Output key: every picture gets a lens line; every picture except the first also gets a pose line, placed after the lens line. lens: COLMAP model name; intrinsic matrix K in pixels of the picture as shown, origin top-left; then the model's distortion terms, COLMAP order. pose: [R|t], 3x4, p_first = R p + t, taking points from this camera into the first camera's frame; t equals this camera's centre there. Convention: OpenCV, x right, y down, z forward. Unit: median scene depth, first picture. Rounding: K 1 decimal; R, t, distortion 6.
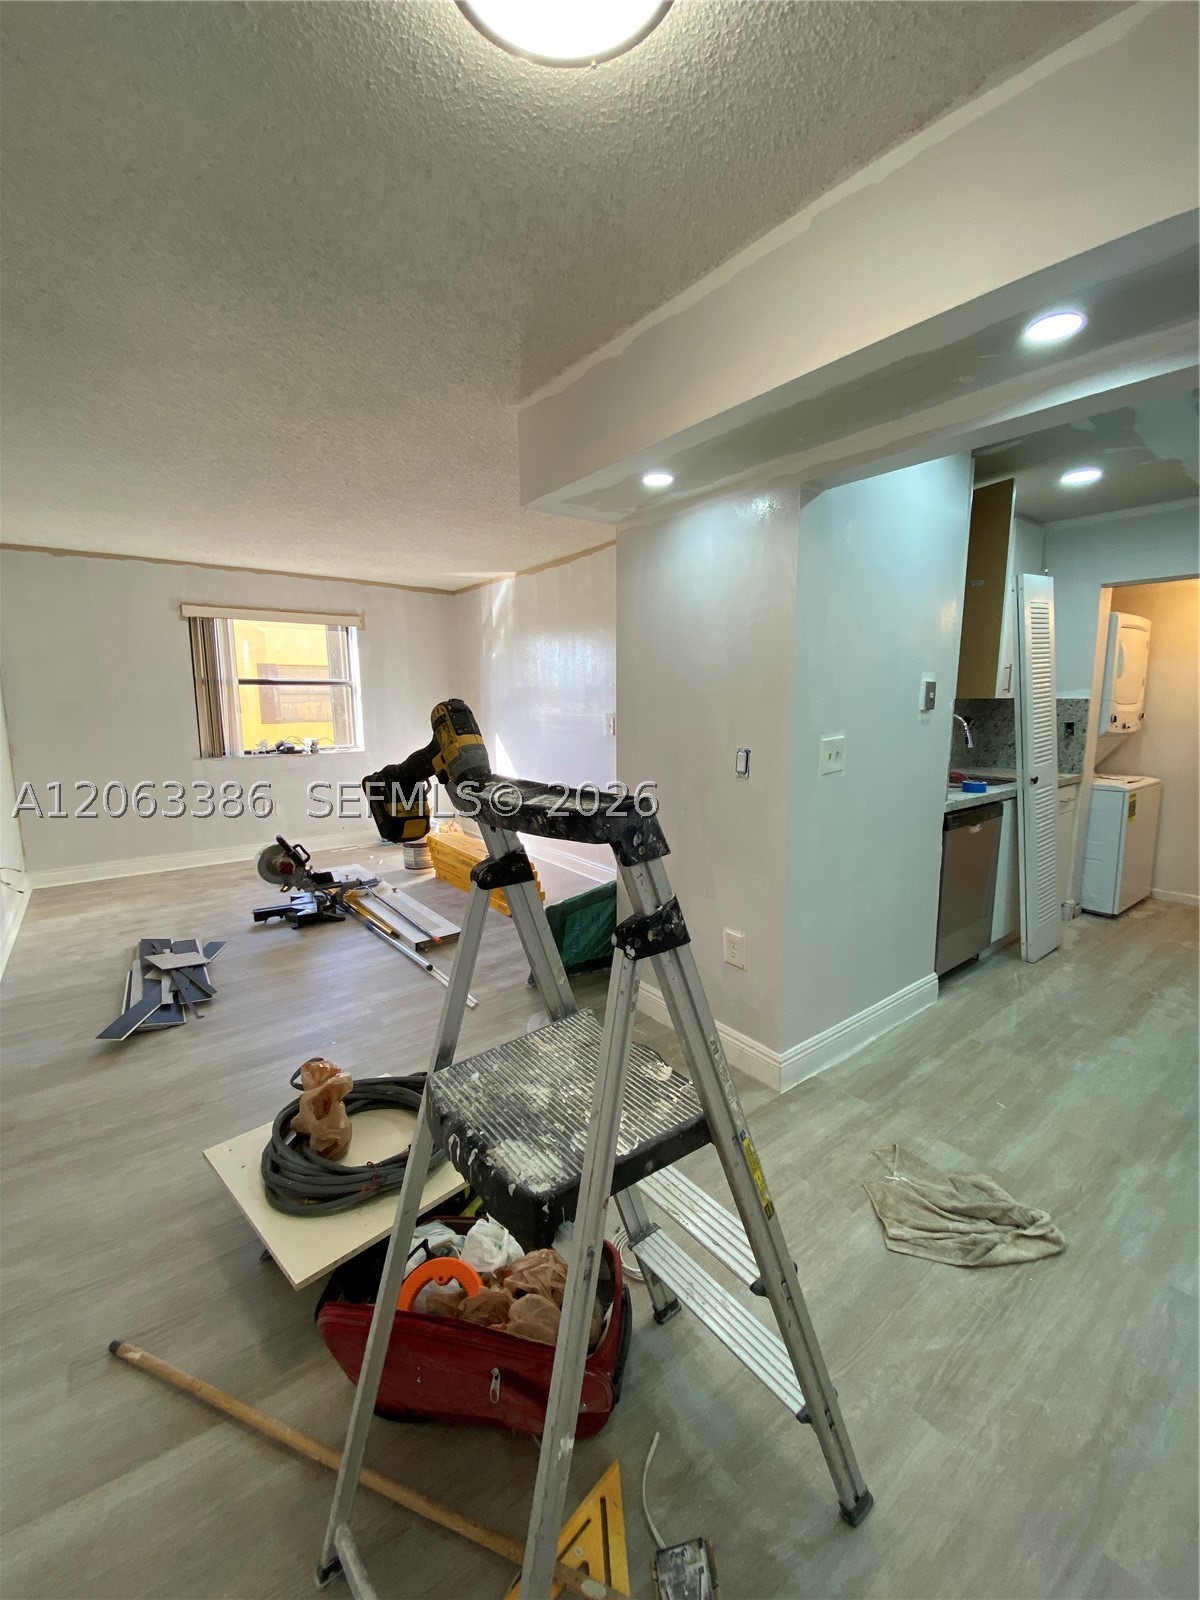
lens RADIAL K [[648.3, 0, 601.4], [0, 648.3, 788.5], [0, 0, 1]] dist [0.019438, -0.018982]
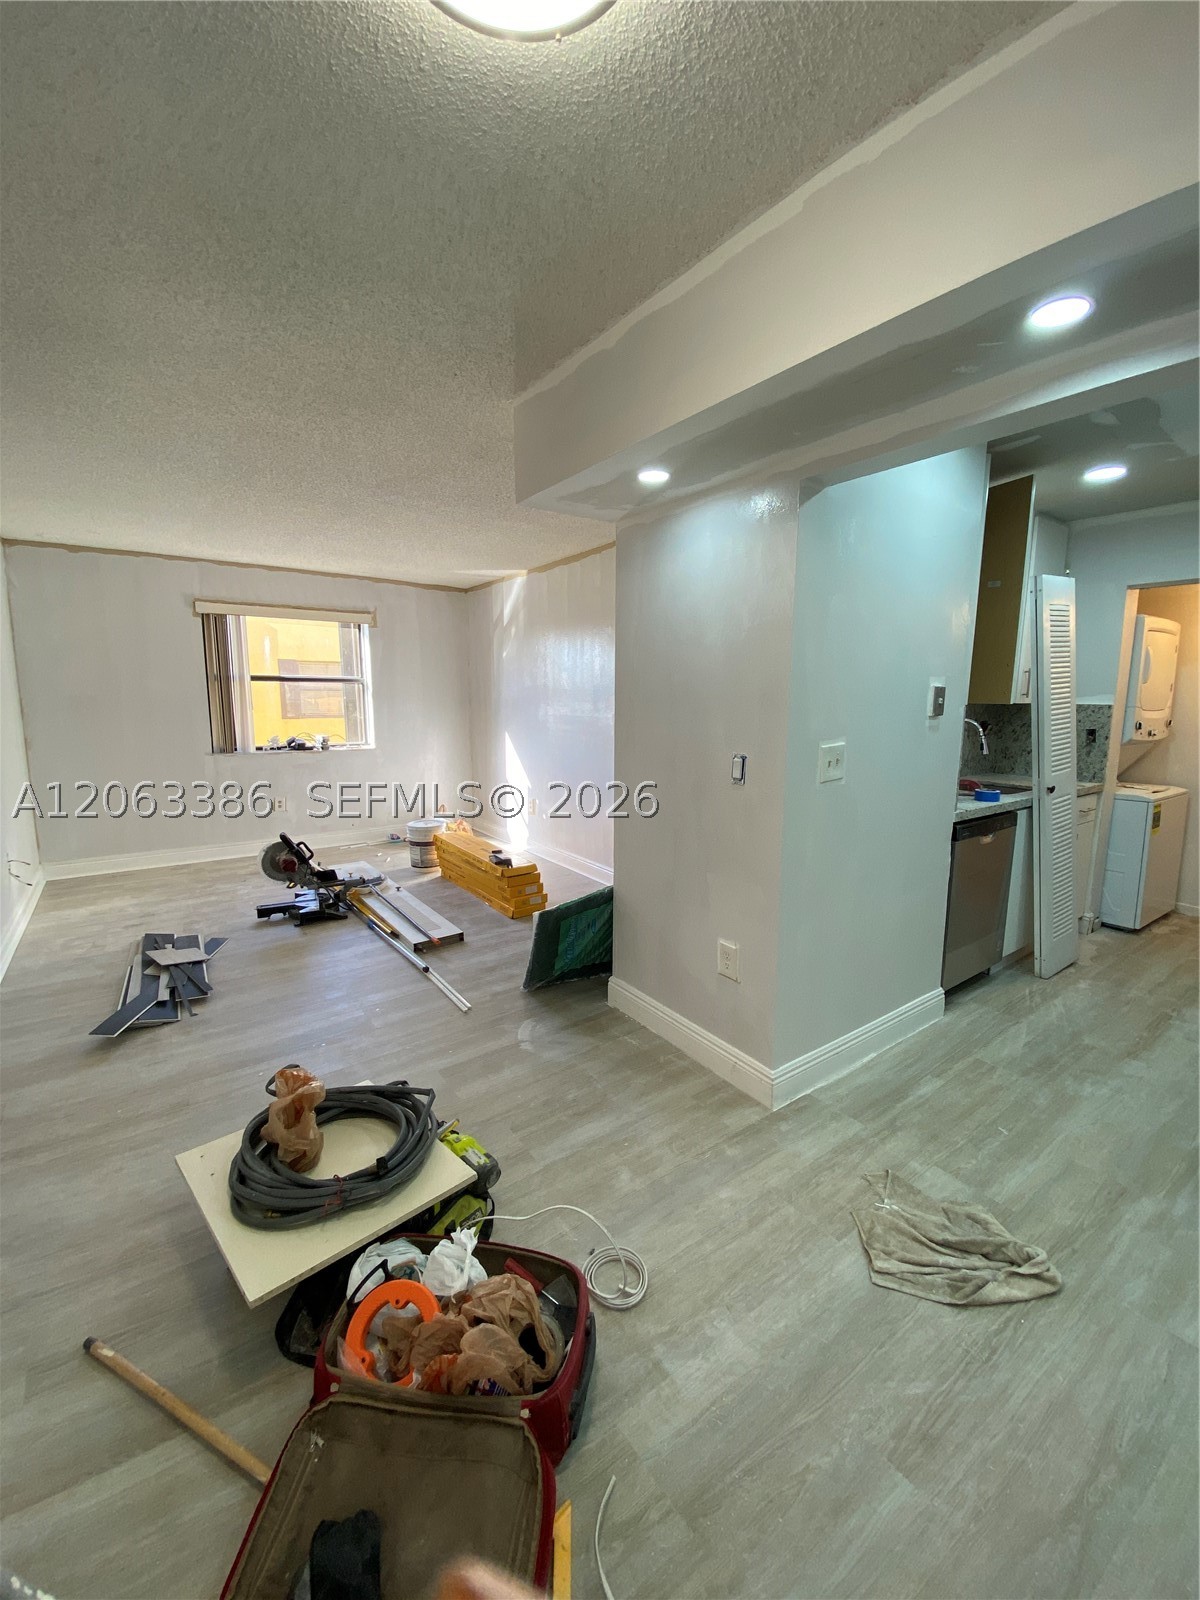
lens RADIAL K [[648.3, 0, 601.4], [0, 648.3, 788.5], [0, 0, 1]] dist [0.019438, -0.018982]
pose [[0.999417, 0.014388, -0.030954, 0.030153], [-0.014289, 0.999892, 0.003423, -0.007488], [0.031000, -0.002979, 0.999515, 0.017408]]
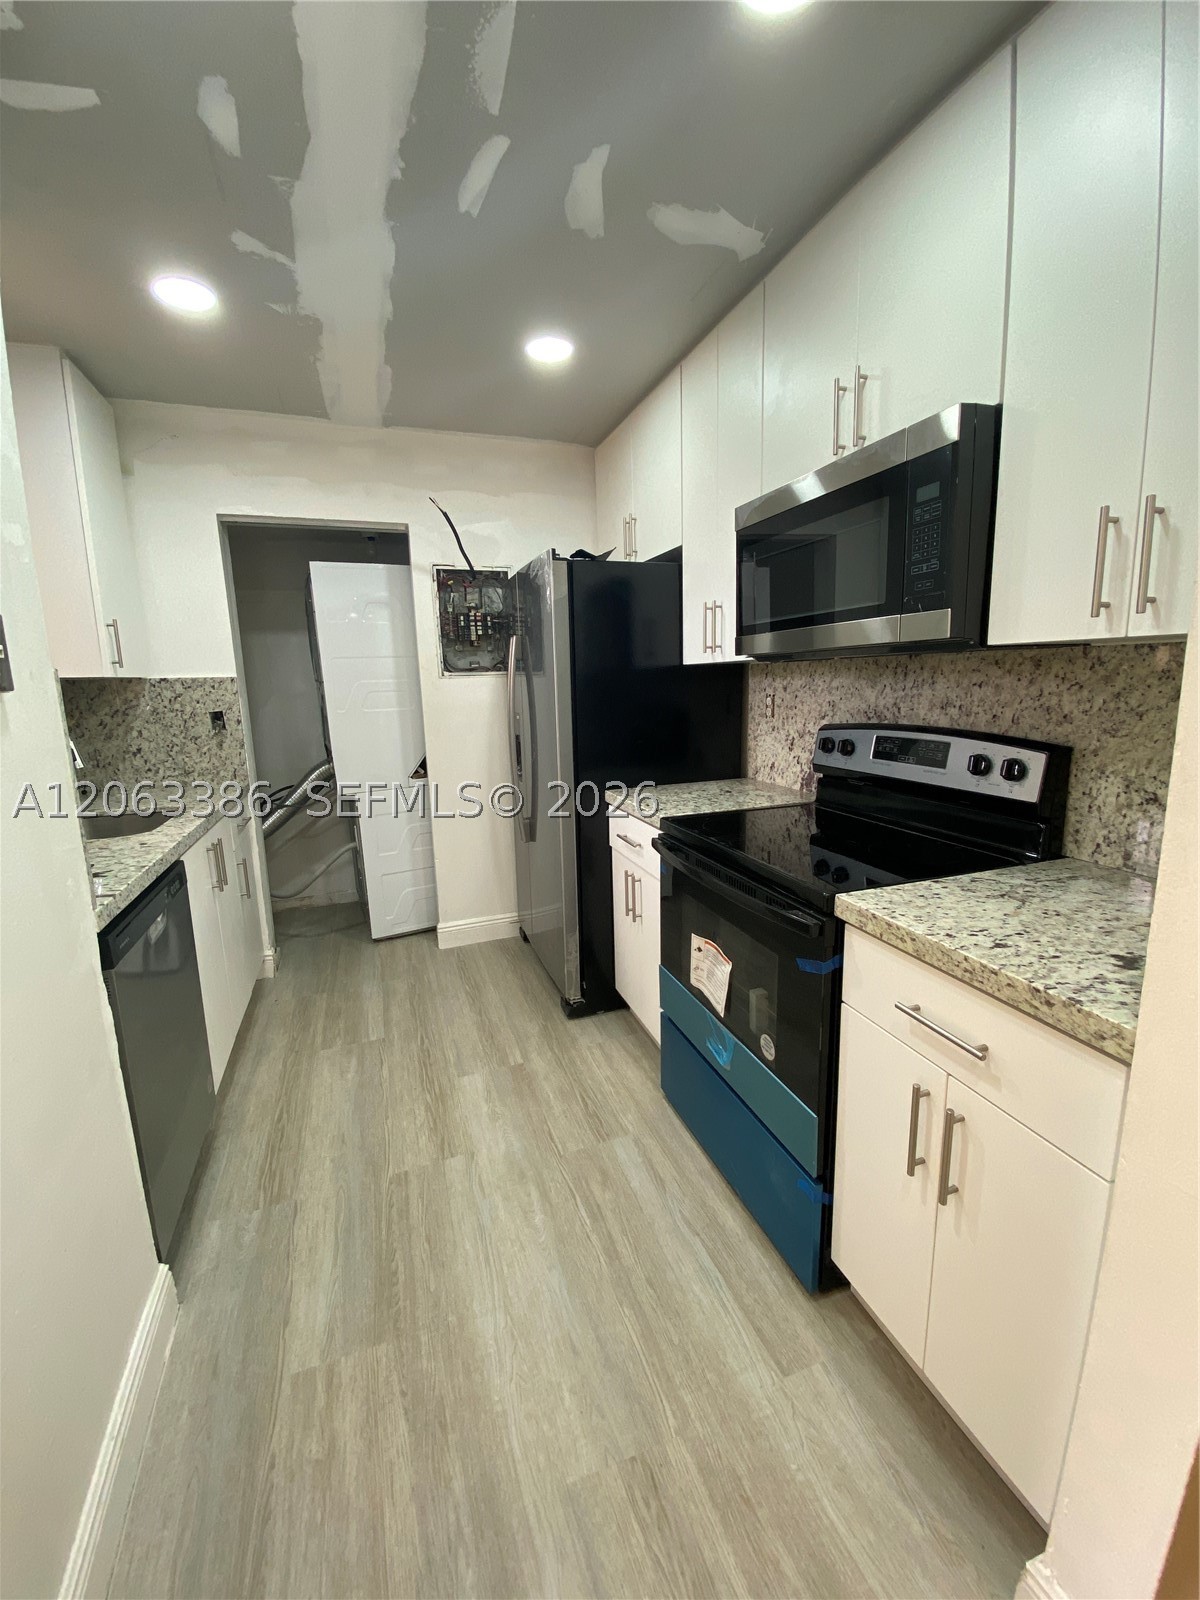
lens RADIAL K [[646.7, 0, 600.2], [0, 646.7, 788.6], [0, 0, 1]] dist [0.019077, -0.018767]
pose [[0.307540, -0.169372, 0.936340, 0.207678], [0.157584, 0.979508, 0.125423, -0.050078], [-0.938396, 0.108979, 0.327929, 0.459356]]
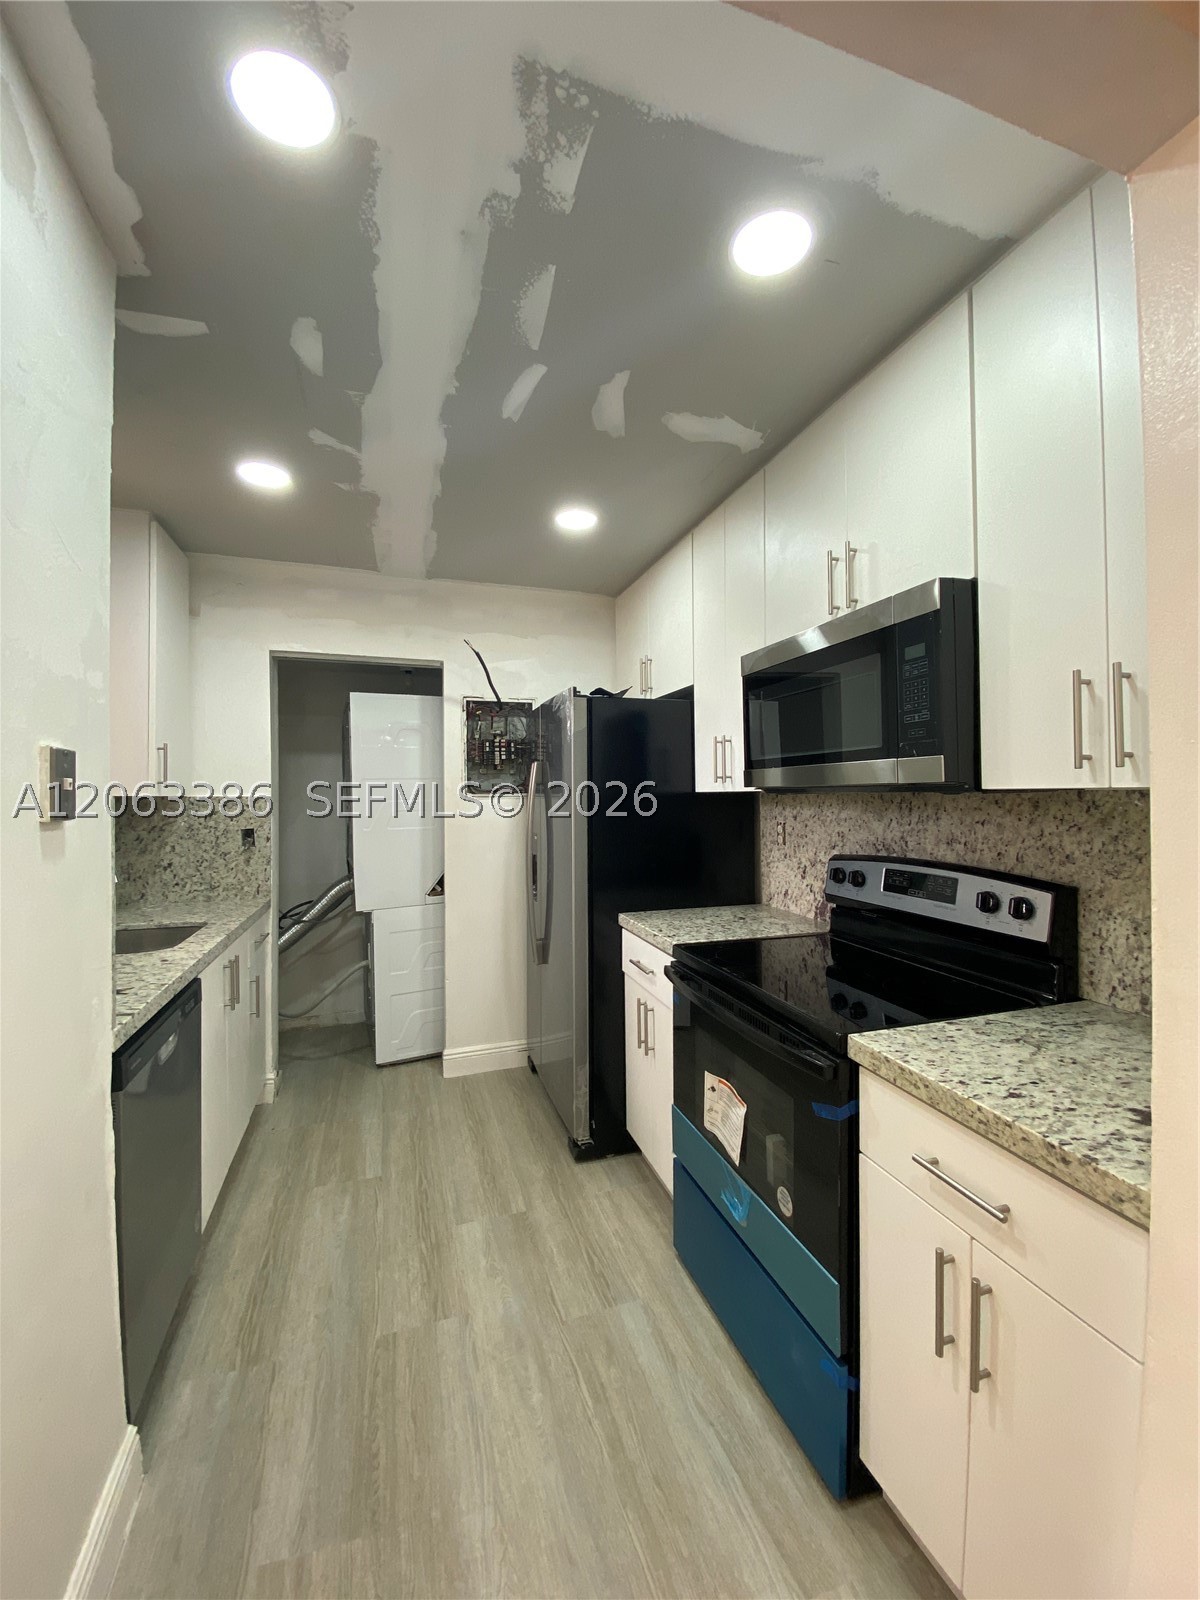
lens RADIAL K [[646.7, 0, 600.2], [0, 646.7, 788.6], [0, 0, 1]] dist [0.019077, -0.018767]
pose [[0.334617, 0.005484, 0.942338, 0.192152], [0.138879, 0.988777, -0.055069, -0.059621], [-0.932064, 0.149298, 0.330100, 0.449499]]
